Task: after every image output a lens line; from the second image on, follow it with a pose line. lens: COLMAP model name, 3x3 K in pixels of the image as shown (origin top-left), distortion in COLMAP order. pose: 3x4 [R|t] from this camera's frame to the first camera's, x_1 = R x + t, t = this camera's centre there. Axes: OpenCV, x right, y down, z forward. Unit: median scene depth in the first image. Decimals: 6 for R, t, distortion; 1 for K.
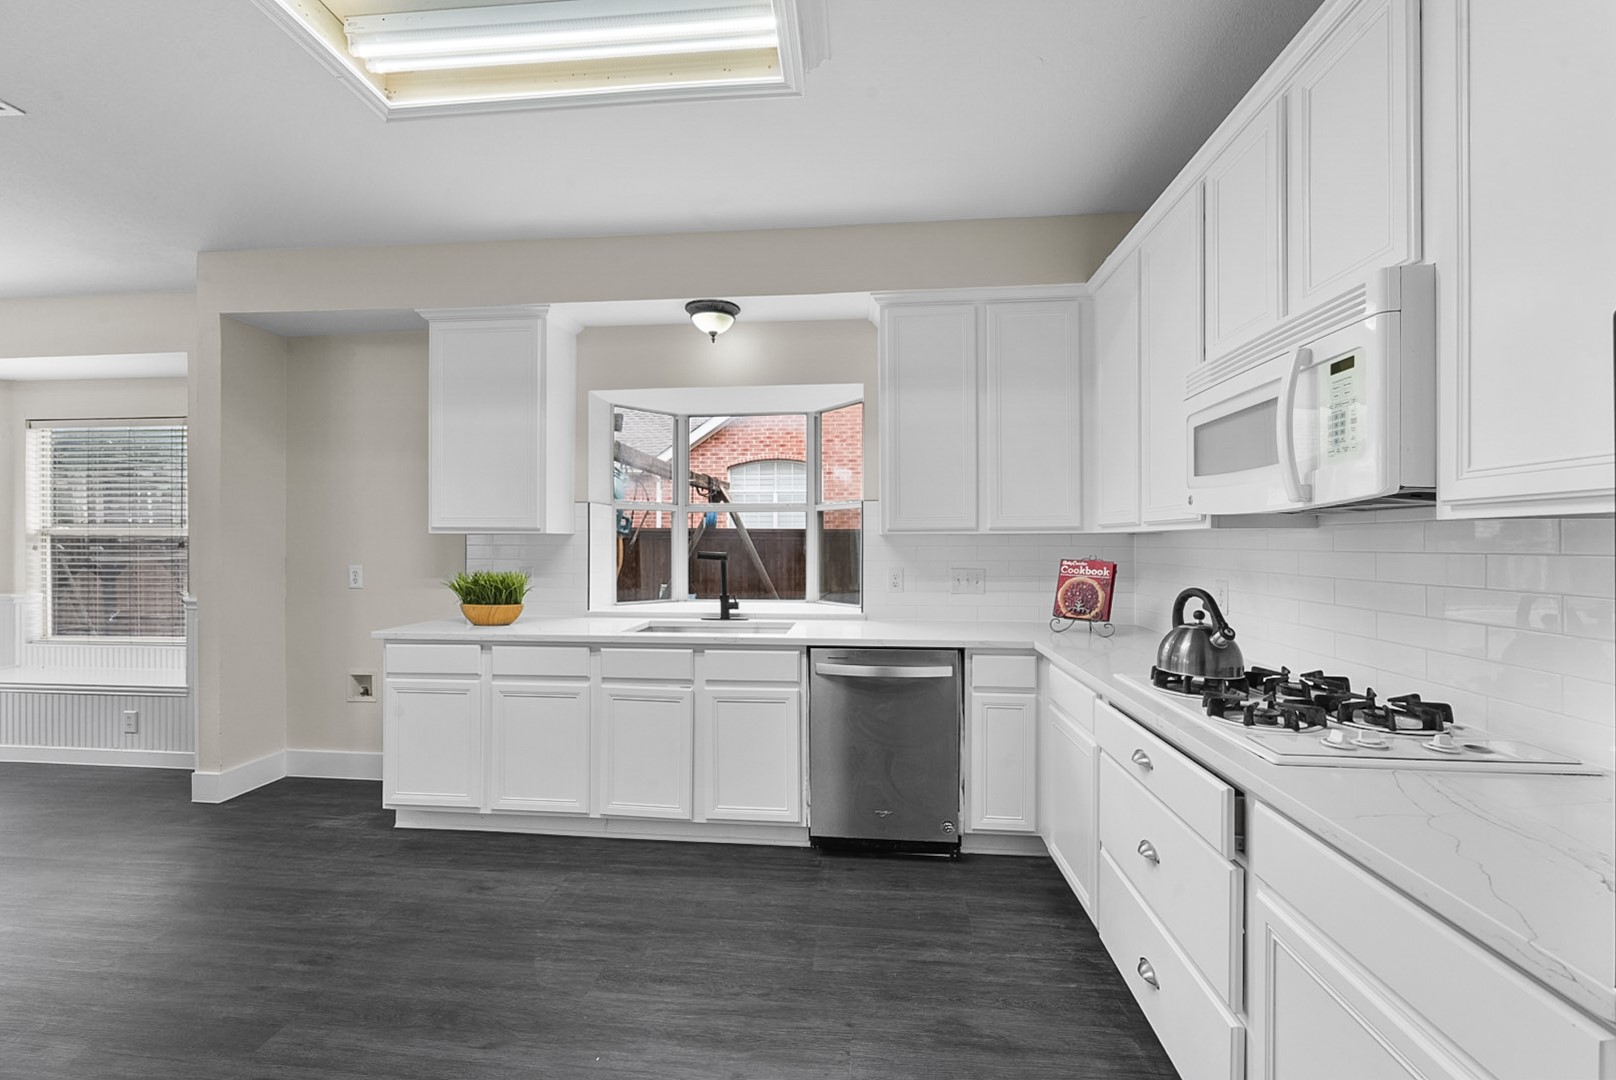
lens RADIAL K [[651.2, 0, 807.6], [0, 651.2, 545.6], [0, 0, 1]] dist [-0.012818, 0.000020]
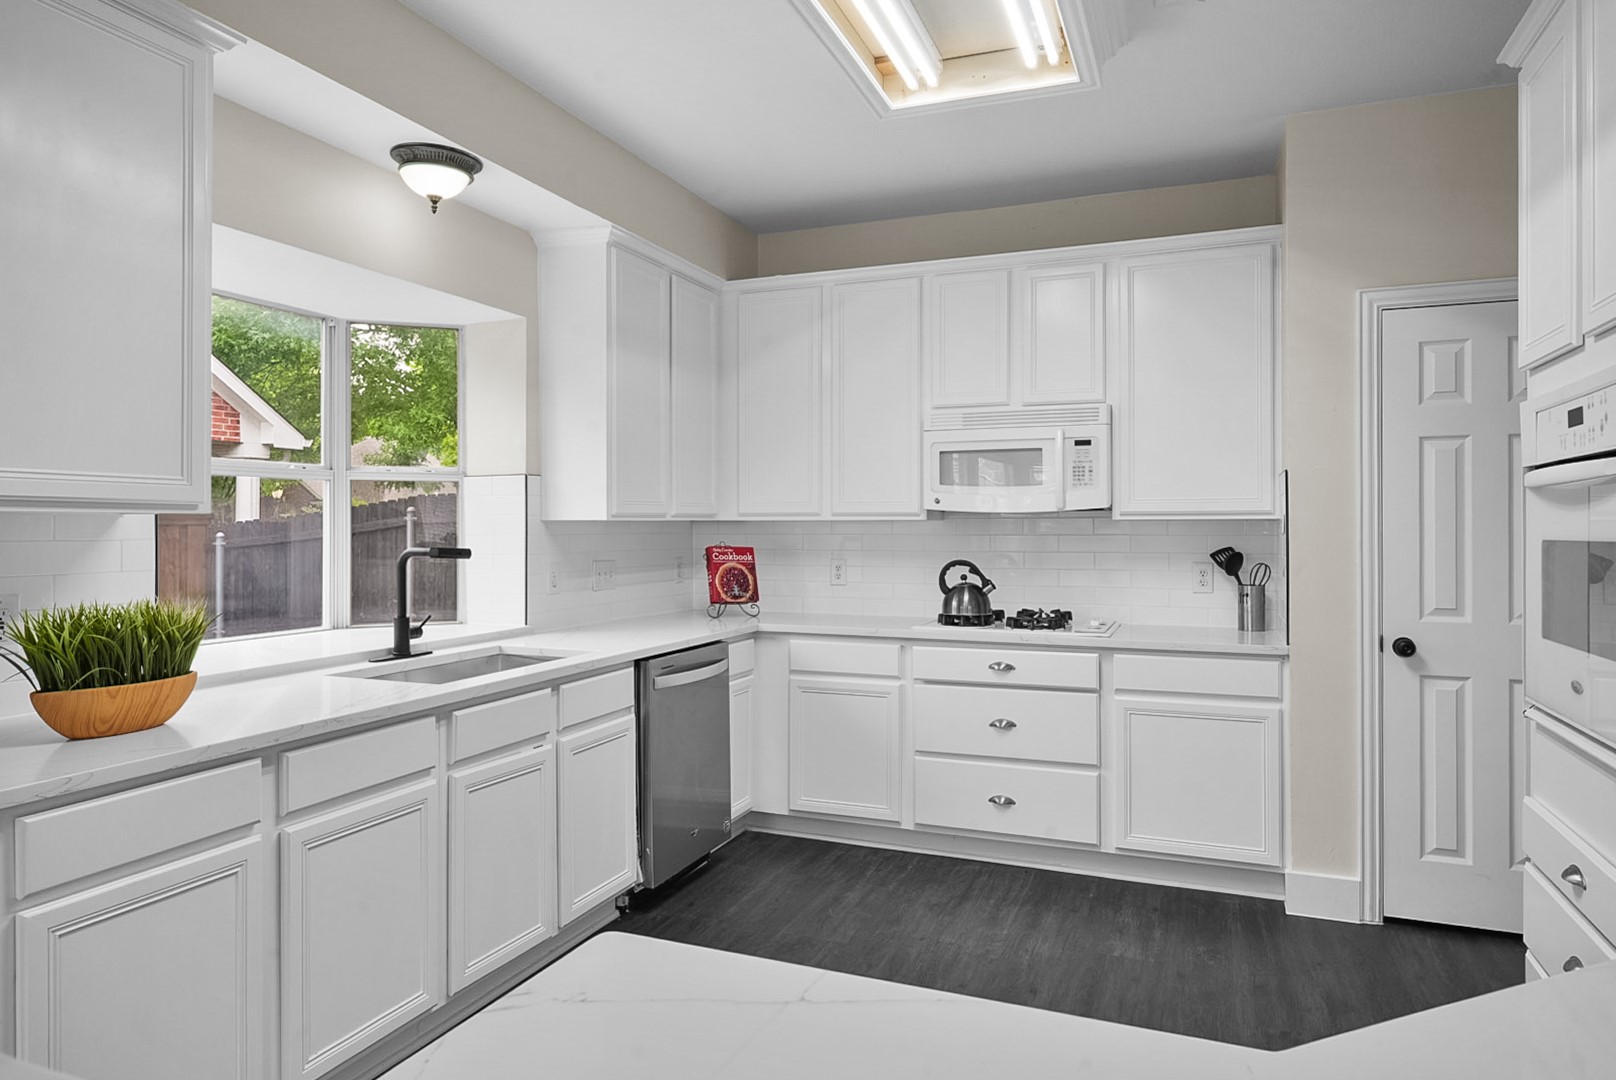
lens RADIAL K [[990.0, 0, 813.9], [0, 990.0, 531.1], [0, 0, 1]] dist [0.005892, 0.000962]
pose [[0.263067, -0.001621, 0.964776, -0.925161], [0.006220, 0.999981, -0.000016, -0.002019], [-0.964758, 0.006006, 0.263072, 0.382263]]
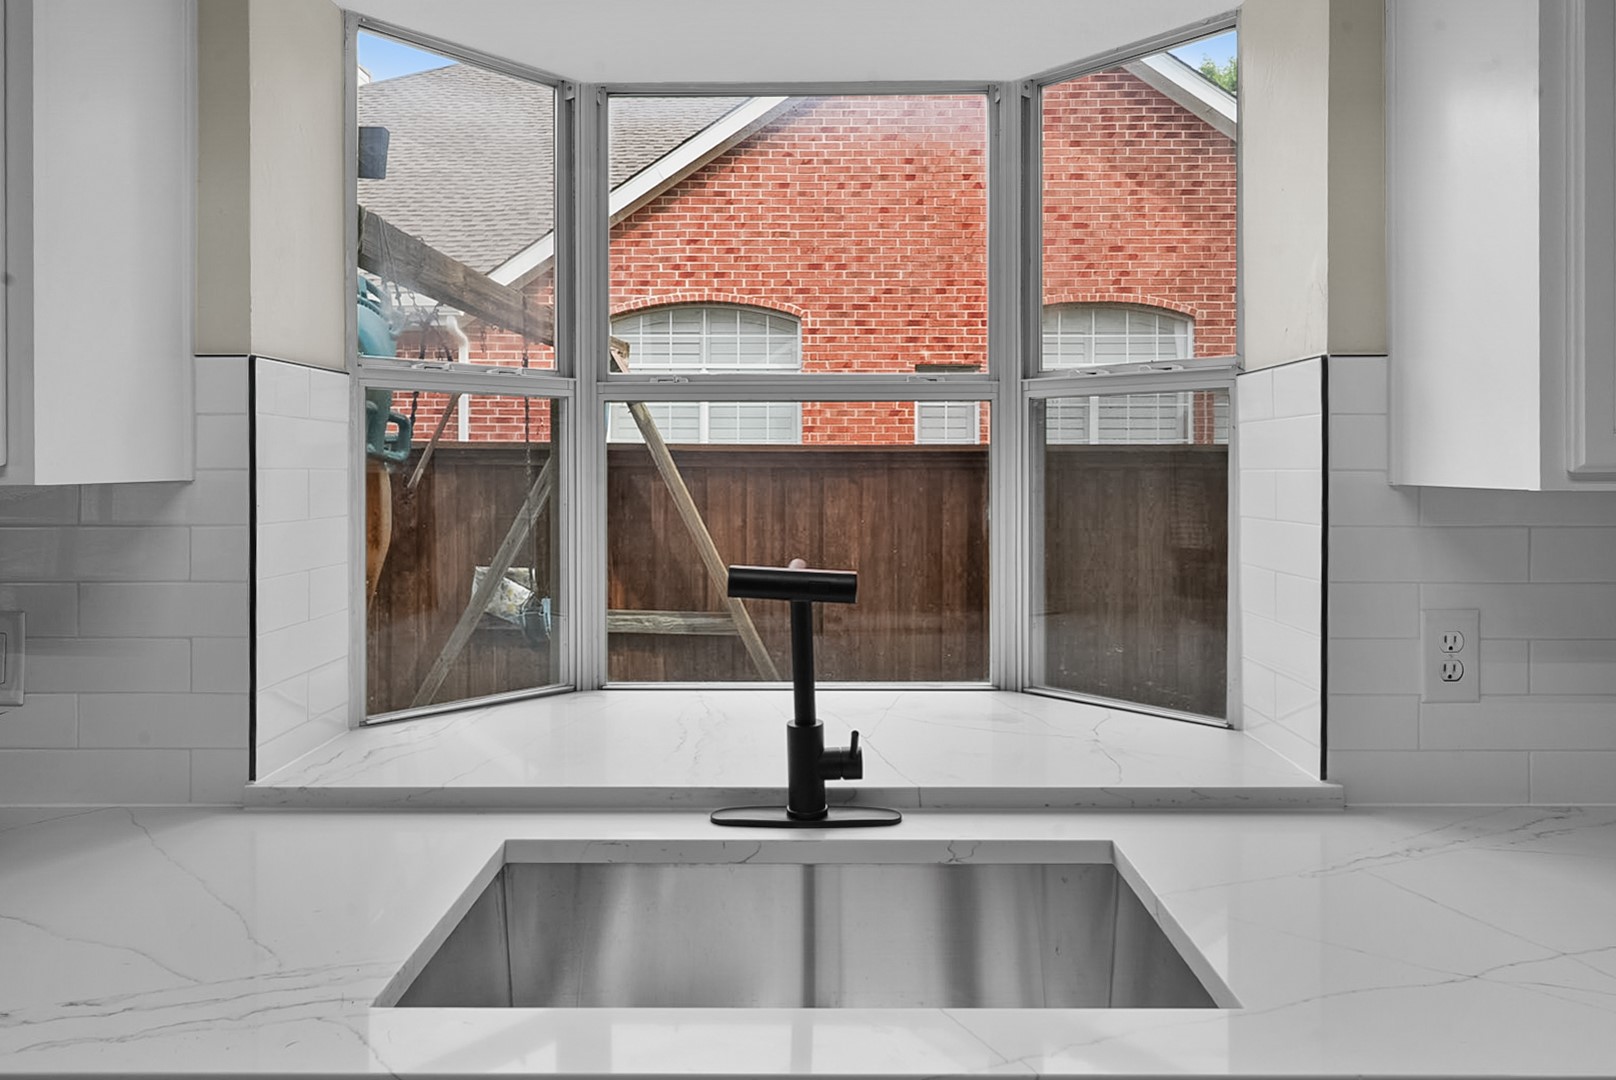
lens RADIAL K [[1084.8, 0, 807.2], [0, 1084.8, 479.0], [0, 0, 1]] dist [-0.000646, -0.000847]
pose [[0.995843, -0.001057, 0.091077, -0.165100], [0.000057, 0.999940, 0.010976, -0.023858], [-0.091084, -0.010926, 0.995783, 0.580898]]
